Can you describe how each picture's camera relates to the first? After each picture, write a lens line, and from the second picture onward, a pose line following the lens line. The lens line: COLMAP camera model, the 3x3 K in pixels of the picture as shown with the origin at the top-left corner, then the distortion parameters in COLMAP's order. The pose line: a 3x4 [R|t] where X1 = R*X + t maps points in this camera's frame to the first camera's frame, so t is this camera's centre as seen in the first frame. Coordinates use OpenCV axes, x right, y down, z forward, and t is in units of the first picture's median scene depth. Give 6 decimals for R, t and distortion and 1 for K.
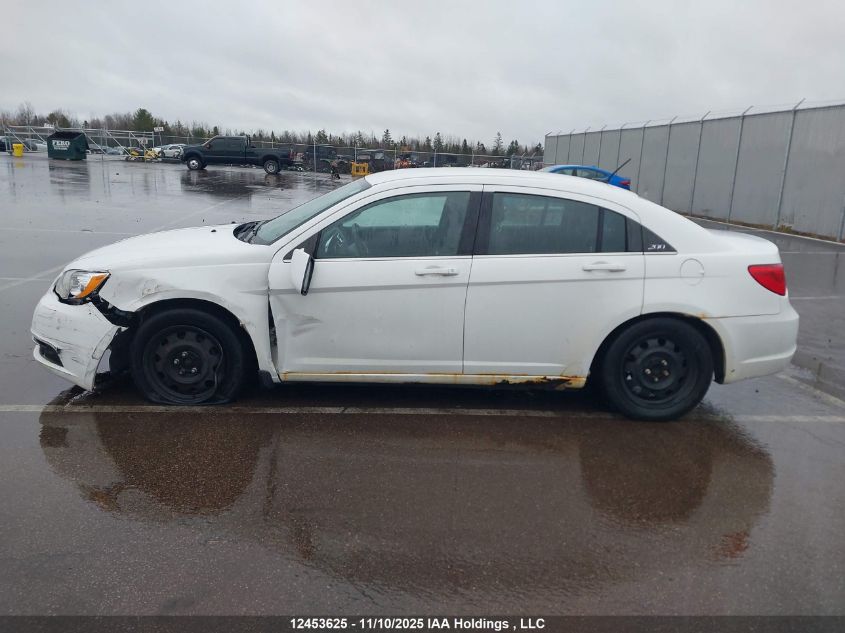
lens RADIAL K [[648.3, 0, 424.3], [0, 648.3, 322.9], [0, 0, 1]] dist [0.014568, -0.011862]
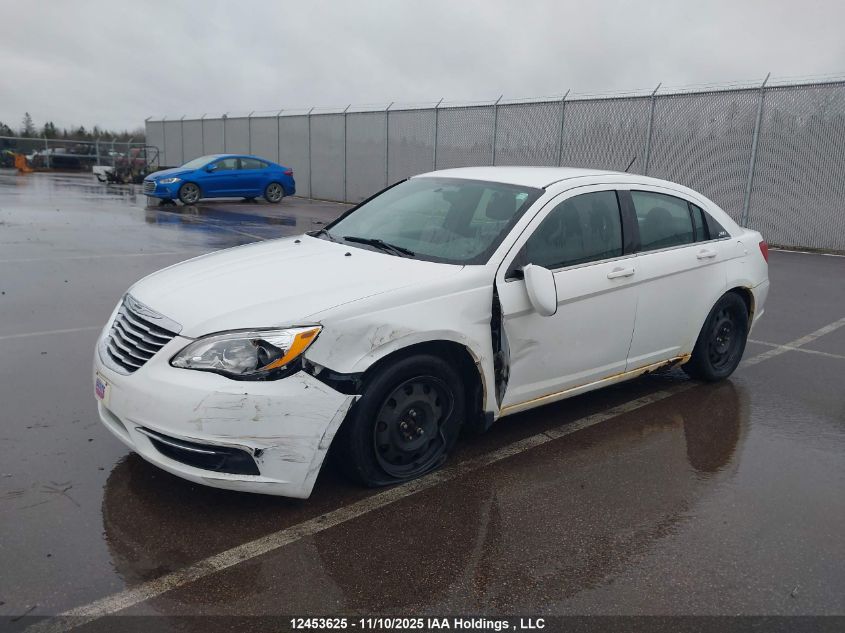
lens RADIAL K [[648.3, 0, 422.4], [0, 648.3, 313.5], [0, 0, 1]] dist [0.014568, -0.011862]
pose [[0.806721, -0.139846, 0.574147, -0.787429], [0.136542, 0.989415, 0.049141, -0.107246], [-0.574942, 0.038752, 0.817276, 0.356187]]
